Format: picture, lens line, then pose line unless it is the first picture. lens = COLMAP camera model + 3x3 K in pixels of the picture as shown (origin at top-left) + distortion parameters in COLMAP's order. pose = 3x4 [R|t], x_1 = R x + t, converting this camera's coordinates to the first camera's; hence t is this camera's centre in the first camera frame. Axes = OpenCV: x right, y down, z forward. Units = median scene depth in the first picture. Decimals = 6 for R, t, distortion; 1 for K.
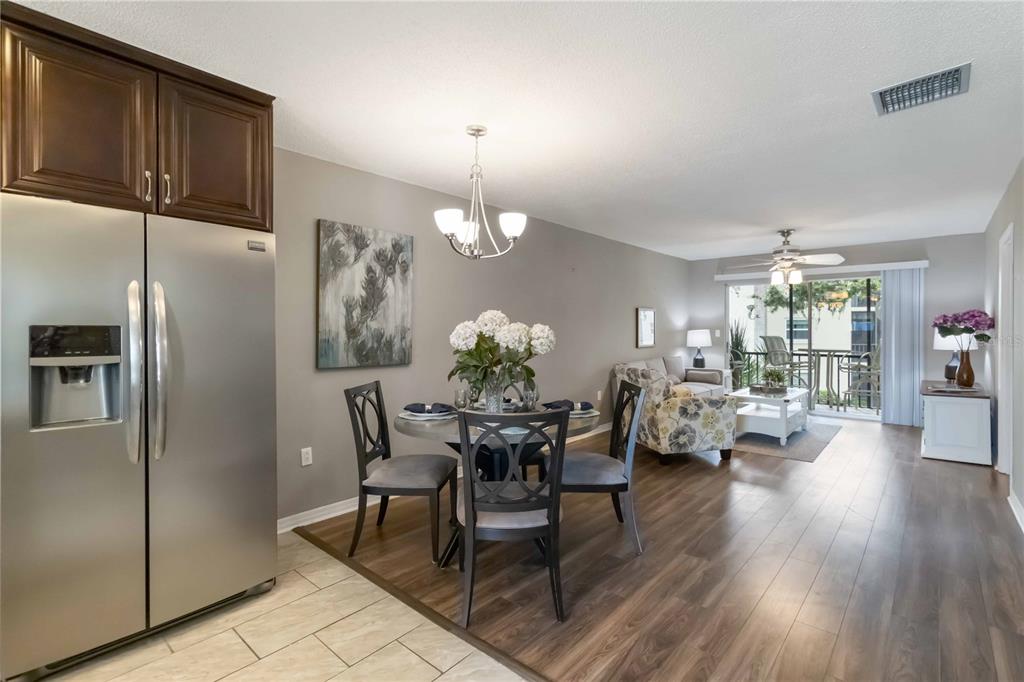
lens RADIAL K [[479.2, 0, 512.4], [0, 479.2, 336.4], [0, 0, 1]] dist [0.014773, -0.000760]
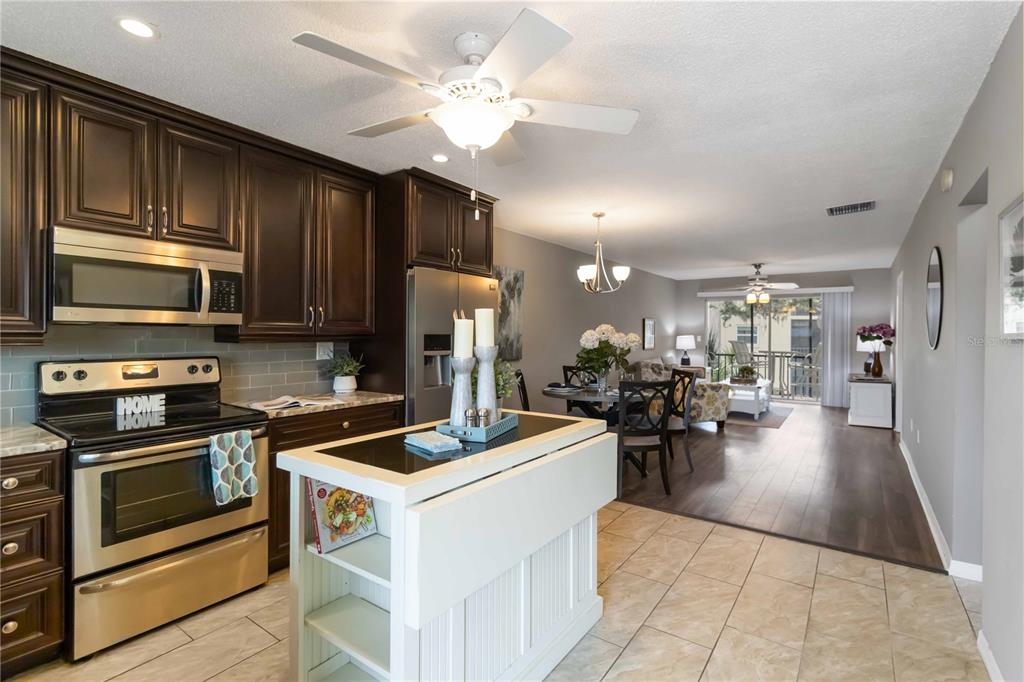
lens RADIAL K [[479.2, 0, 511.6], [0, 479.2, 340.3], [0, 0, 1]] dist [0.014773, -0.000760]
pose [[0.995449, 0.005193, 0.095150, -0.269982], [-0.005299, 0.999986, 0.000853, -0.000336], [-0.095144, -0.001354, 0.995463, -0.309525]]
